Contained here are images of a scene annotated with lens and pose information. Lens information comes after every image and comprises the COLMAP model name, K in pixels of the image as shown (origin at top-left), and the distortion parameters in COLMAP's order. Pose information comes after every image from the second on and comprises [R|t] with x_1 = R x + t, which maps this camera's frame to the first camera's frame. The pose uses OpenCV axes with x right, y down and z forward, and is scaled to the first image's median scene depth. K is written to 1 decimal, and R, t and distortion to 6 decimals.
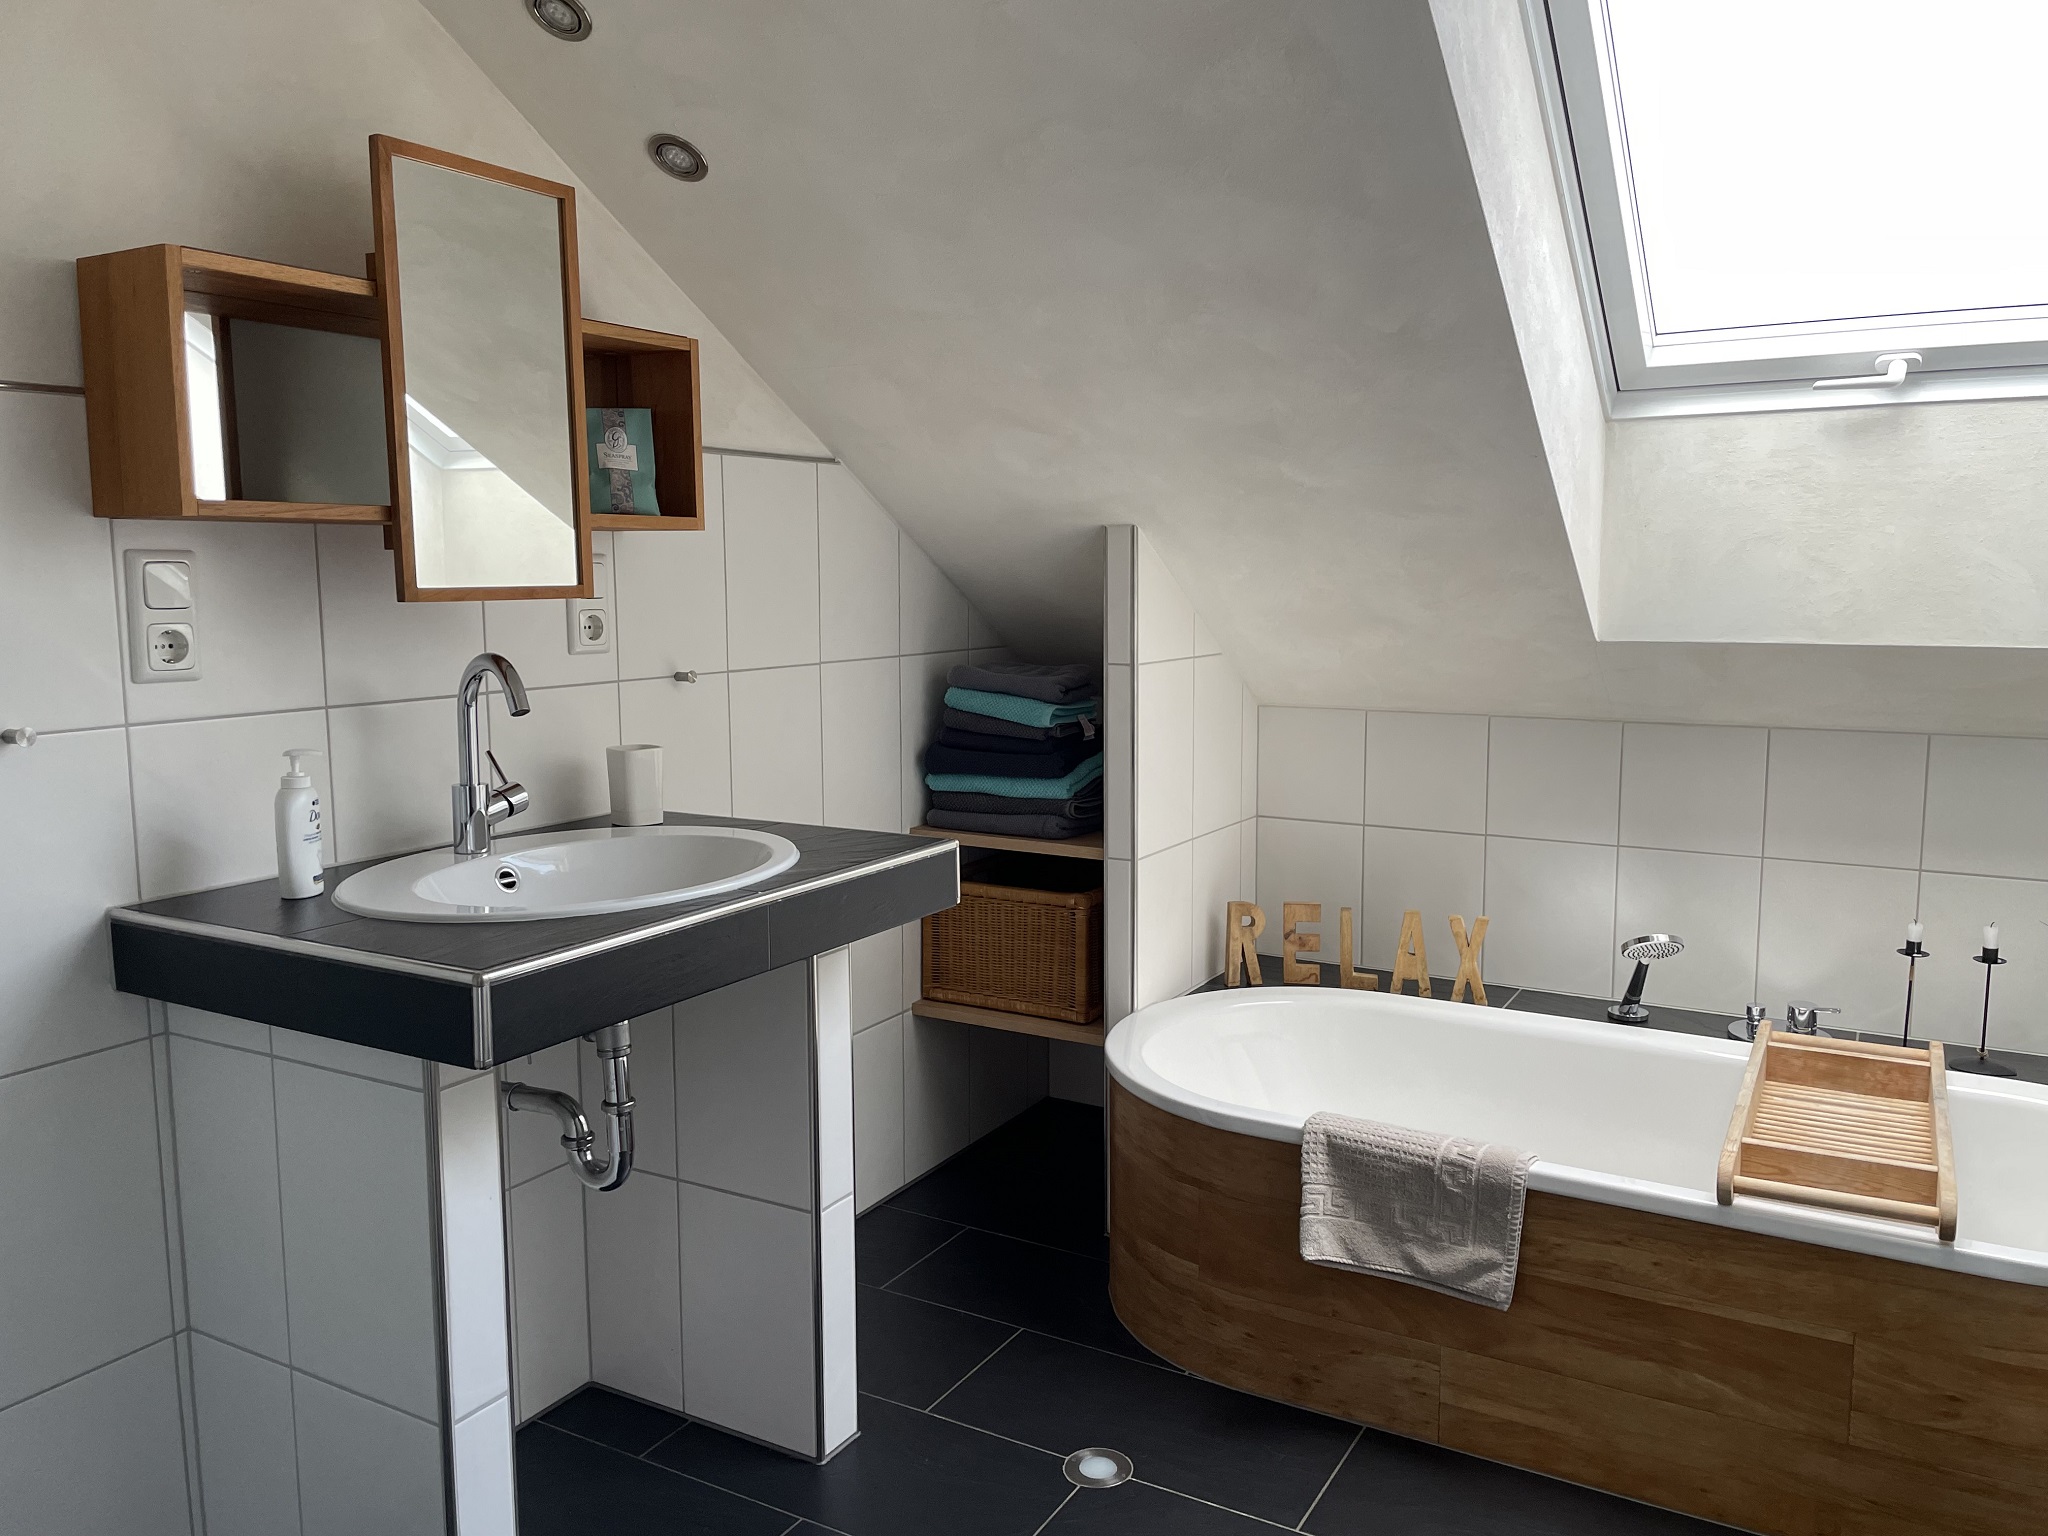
lens RADIAL K [[1565.0, 0, 1025.6], [0, 1565.0, 757.0], [0, 0, 1]] dist [0.097523, -0.127094]
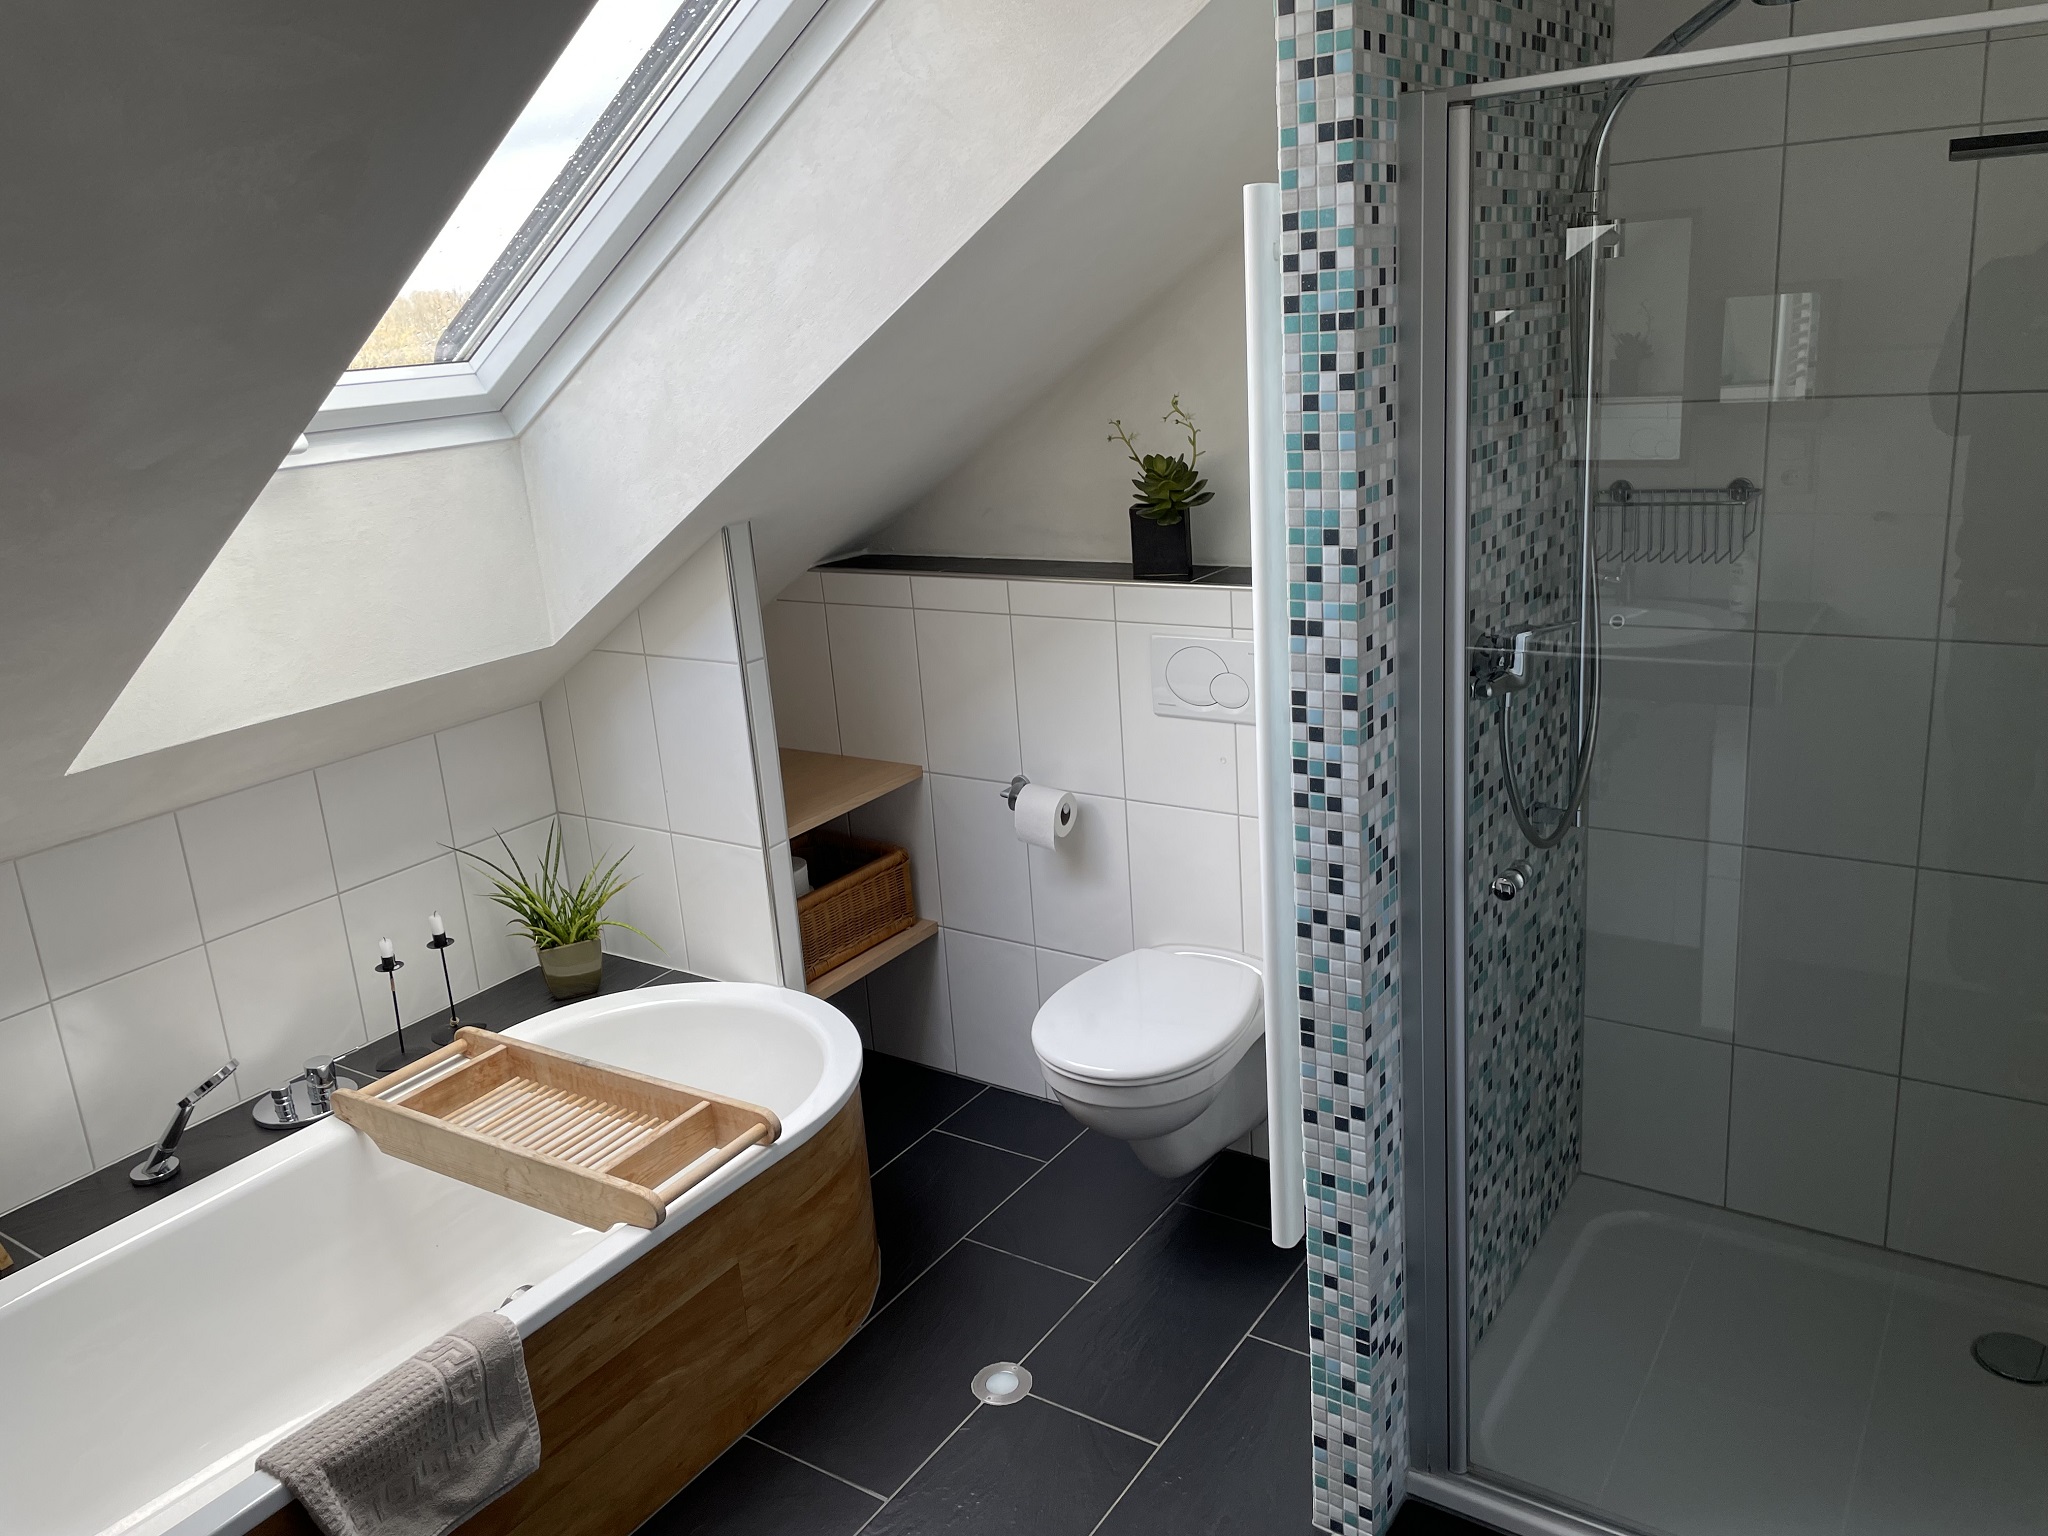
lens RADIAL K [[1565.0, 0, 1025.6], [0, 1565.0, 757.0], [0, 0, 1]] dist [0.097523, -0.127094]
pose [[0.058603, -0.279347, 0.958400, -0.483233], [0.187552, 0.946035, 0.264275, -0.256933], [-0.980505, 0.164262, 0.107833, 0.539226]]
